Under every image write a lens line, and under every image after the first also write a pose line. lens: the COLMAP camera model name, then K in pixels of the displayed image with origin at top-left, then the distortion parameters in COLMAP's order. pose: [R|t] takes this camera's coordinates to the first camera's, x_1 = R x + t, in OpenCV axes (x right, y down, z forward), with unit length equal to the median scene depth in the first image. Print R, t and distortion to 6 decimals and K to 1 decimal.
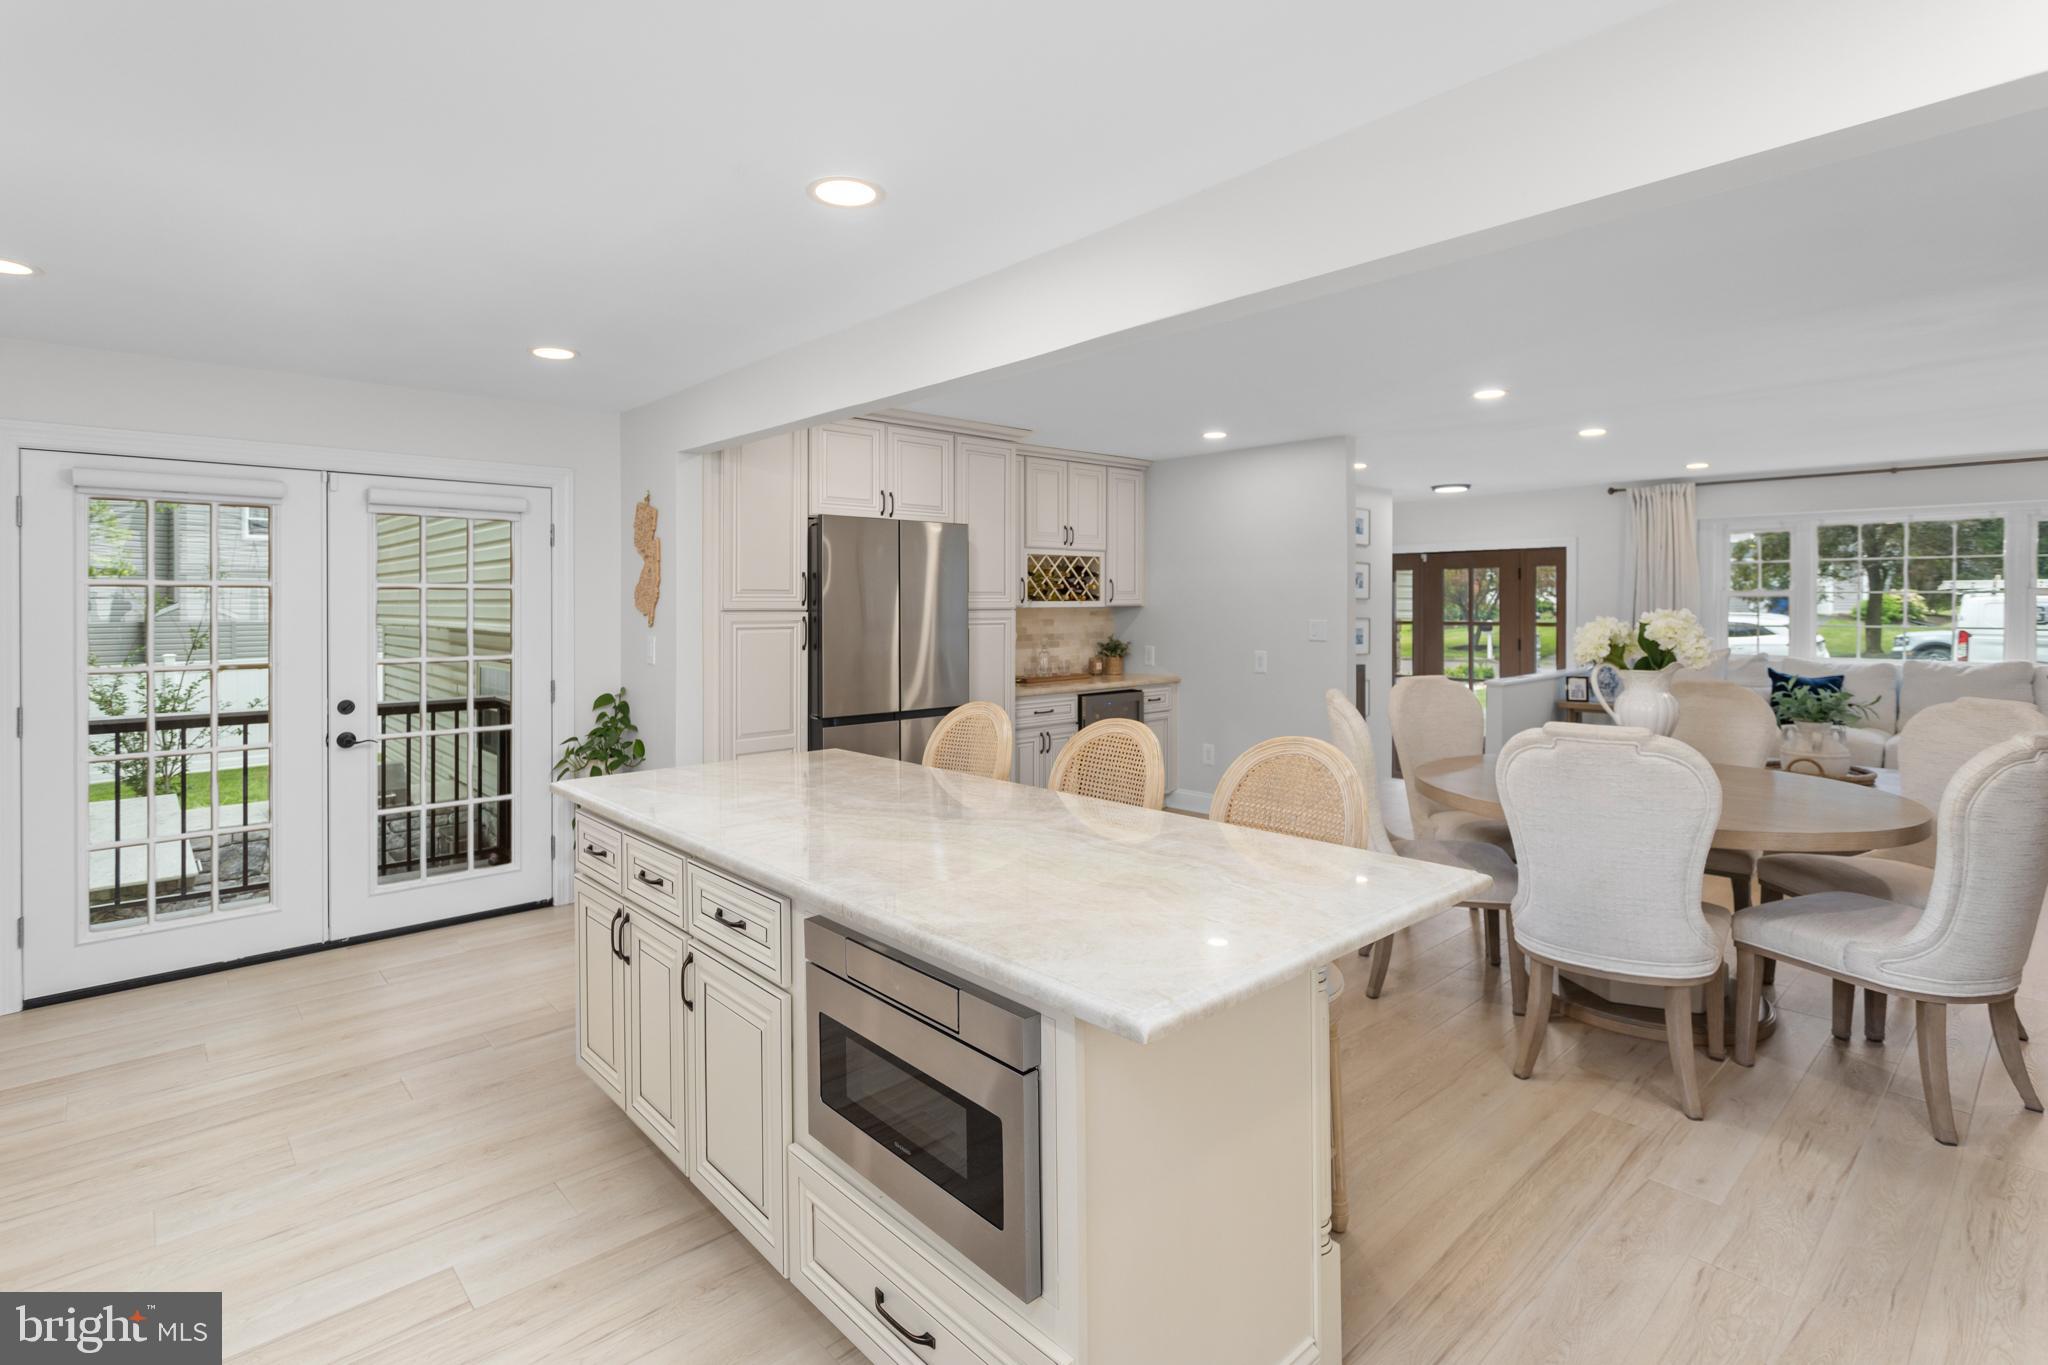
lens RADIAL K [[997.8, 0, 1016.6], [0, 997.8, 608.0], [0, 0, 1]] dist [0.001431, 0.000462]
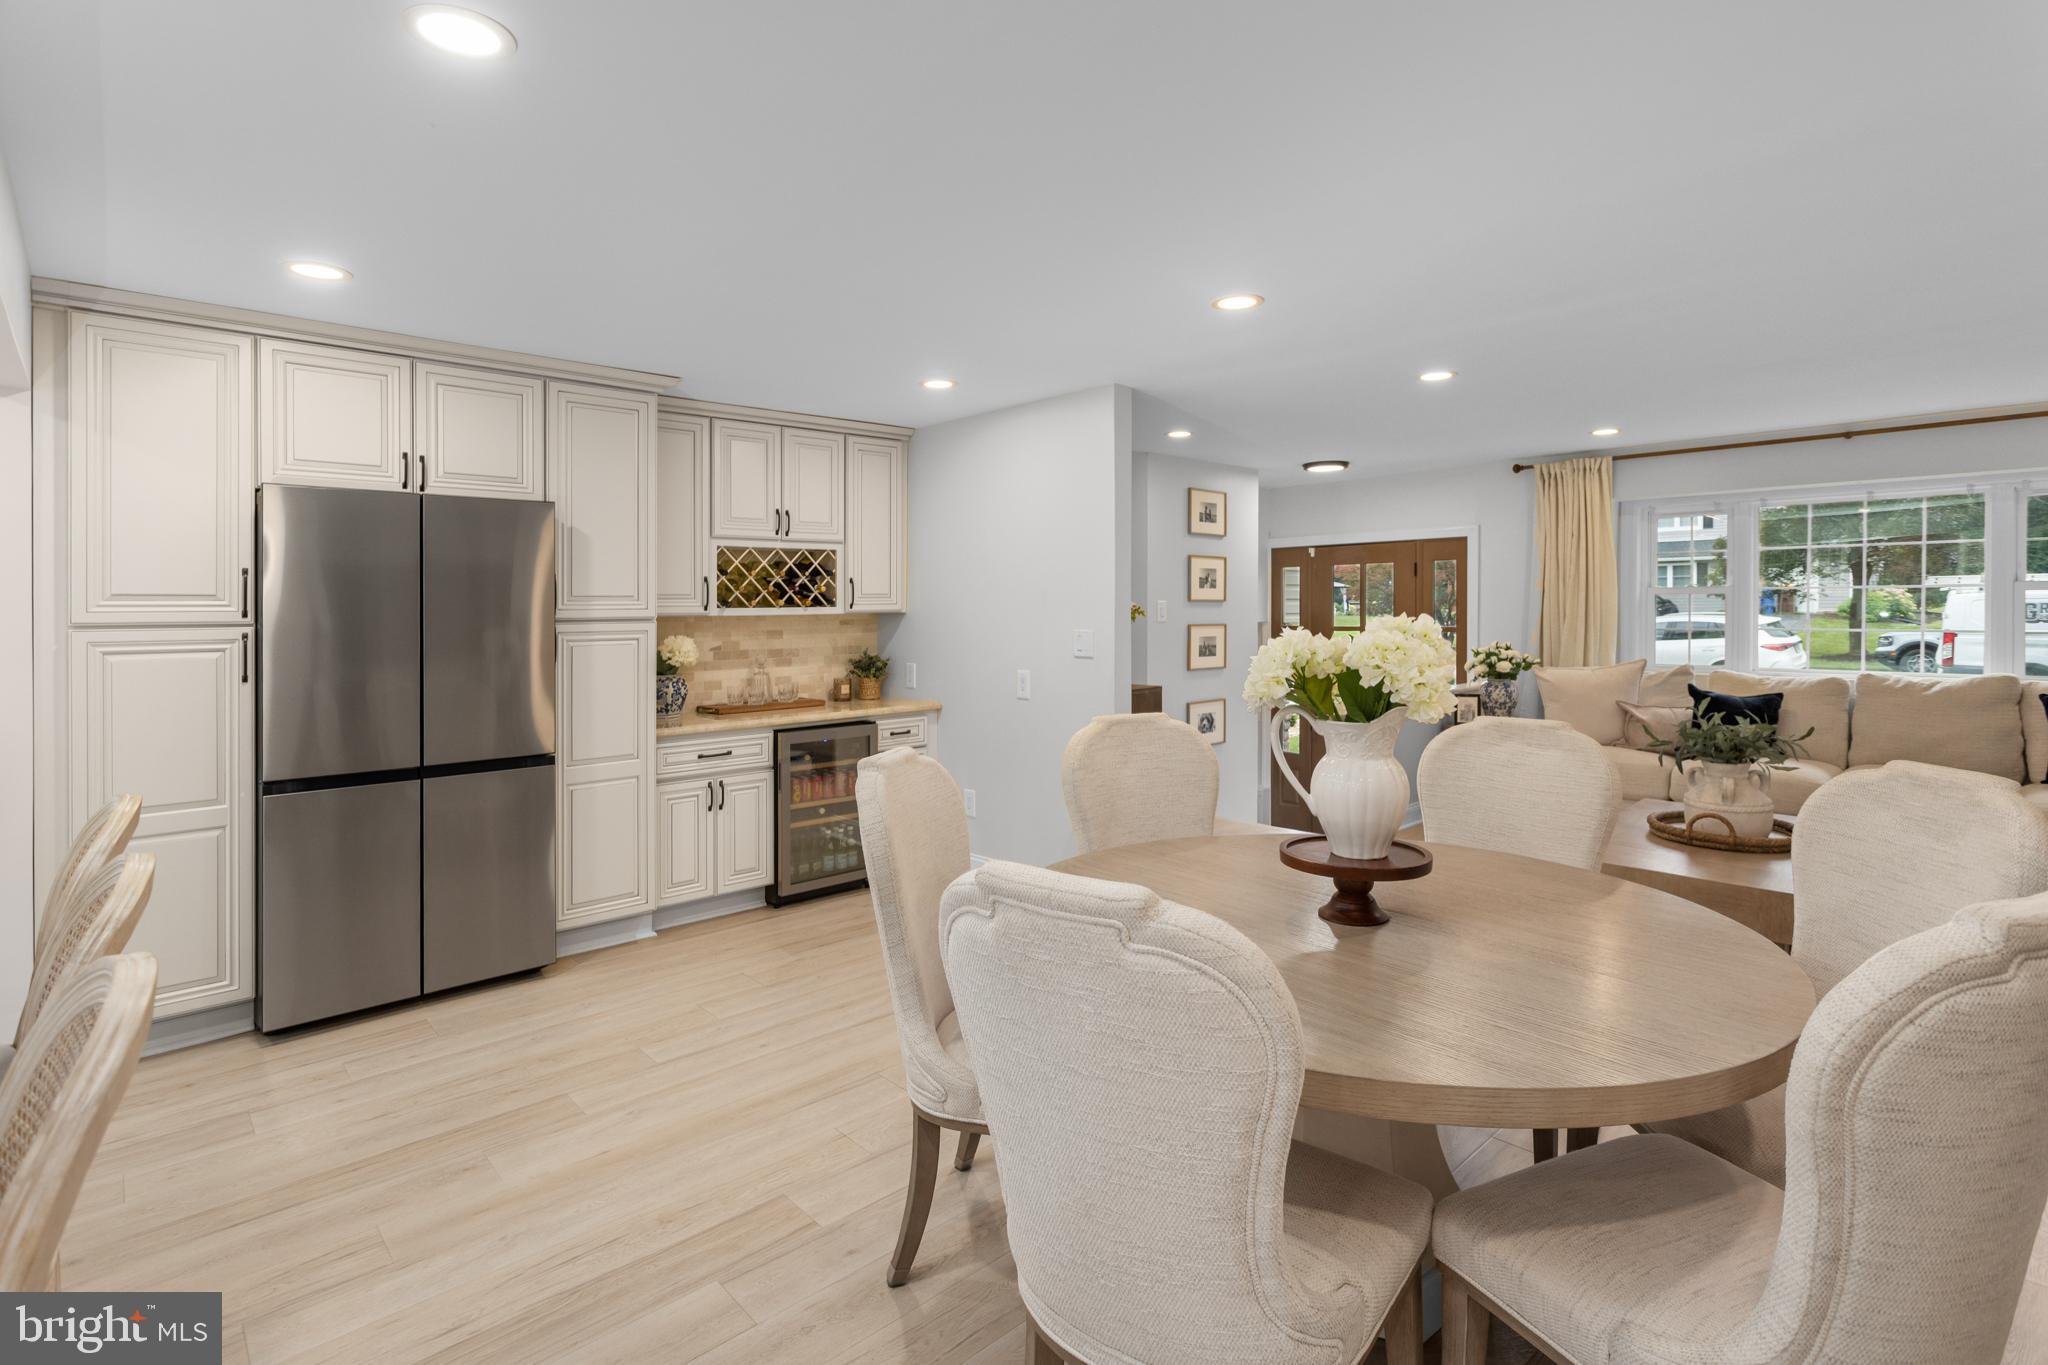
lens RADIAL K [[993.3, 0, 1029.9], [0, 993.3, 616.2], [0, 0, 1]] dist [0.000942, -0.000014]
pose [[0.999934, -0.008170, 0.008101, 0.228260], [0.008140, 0.999960, 0.003778, -0.001029], [-0.008132, -0.003712, 0.999960, 0.220843]]
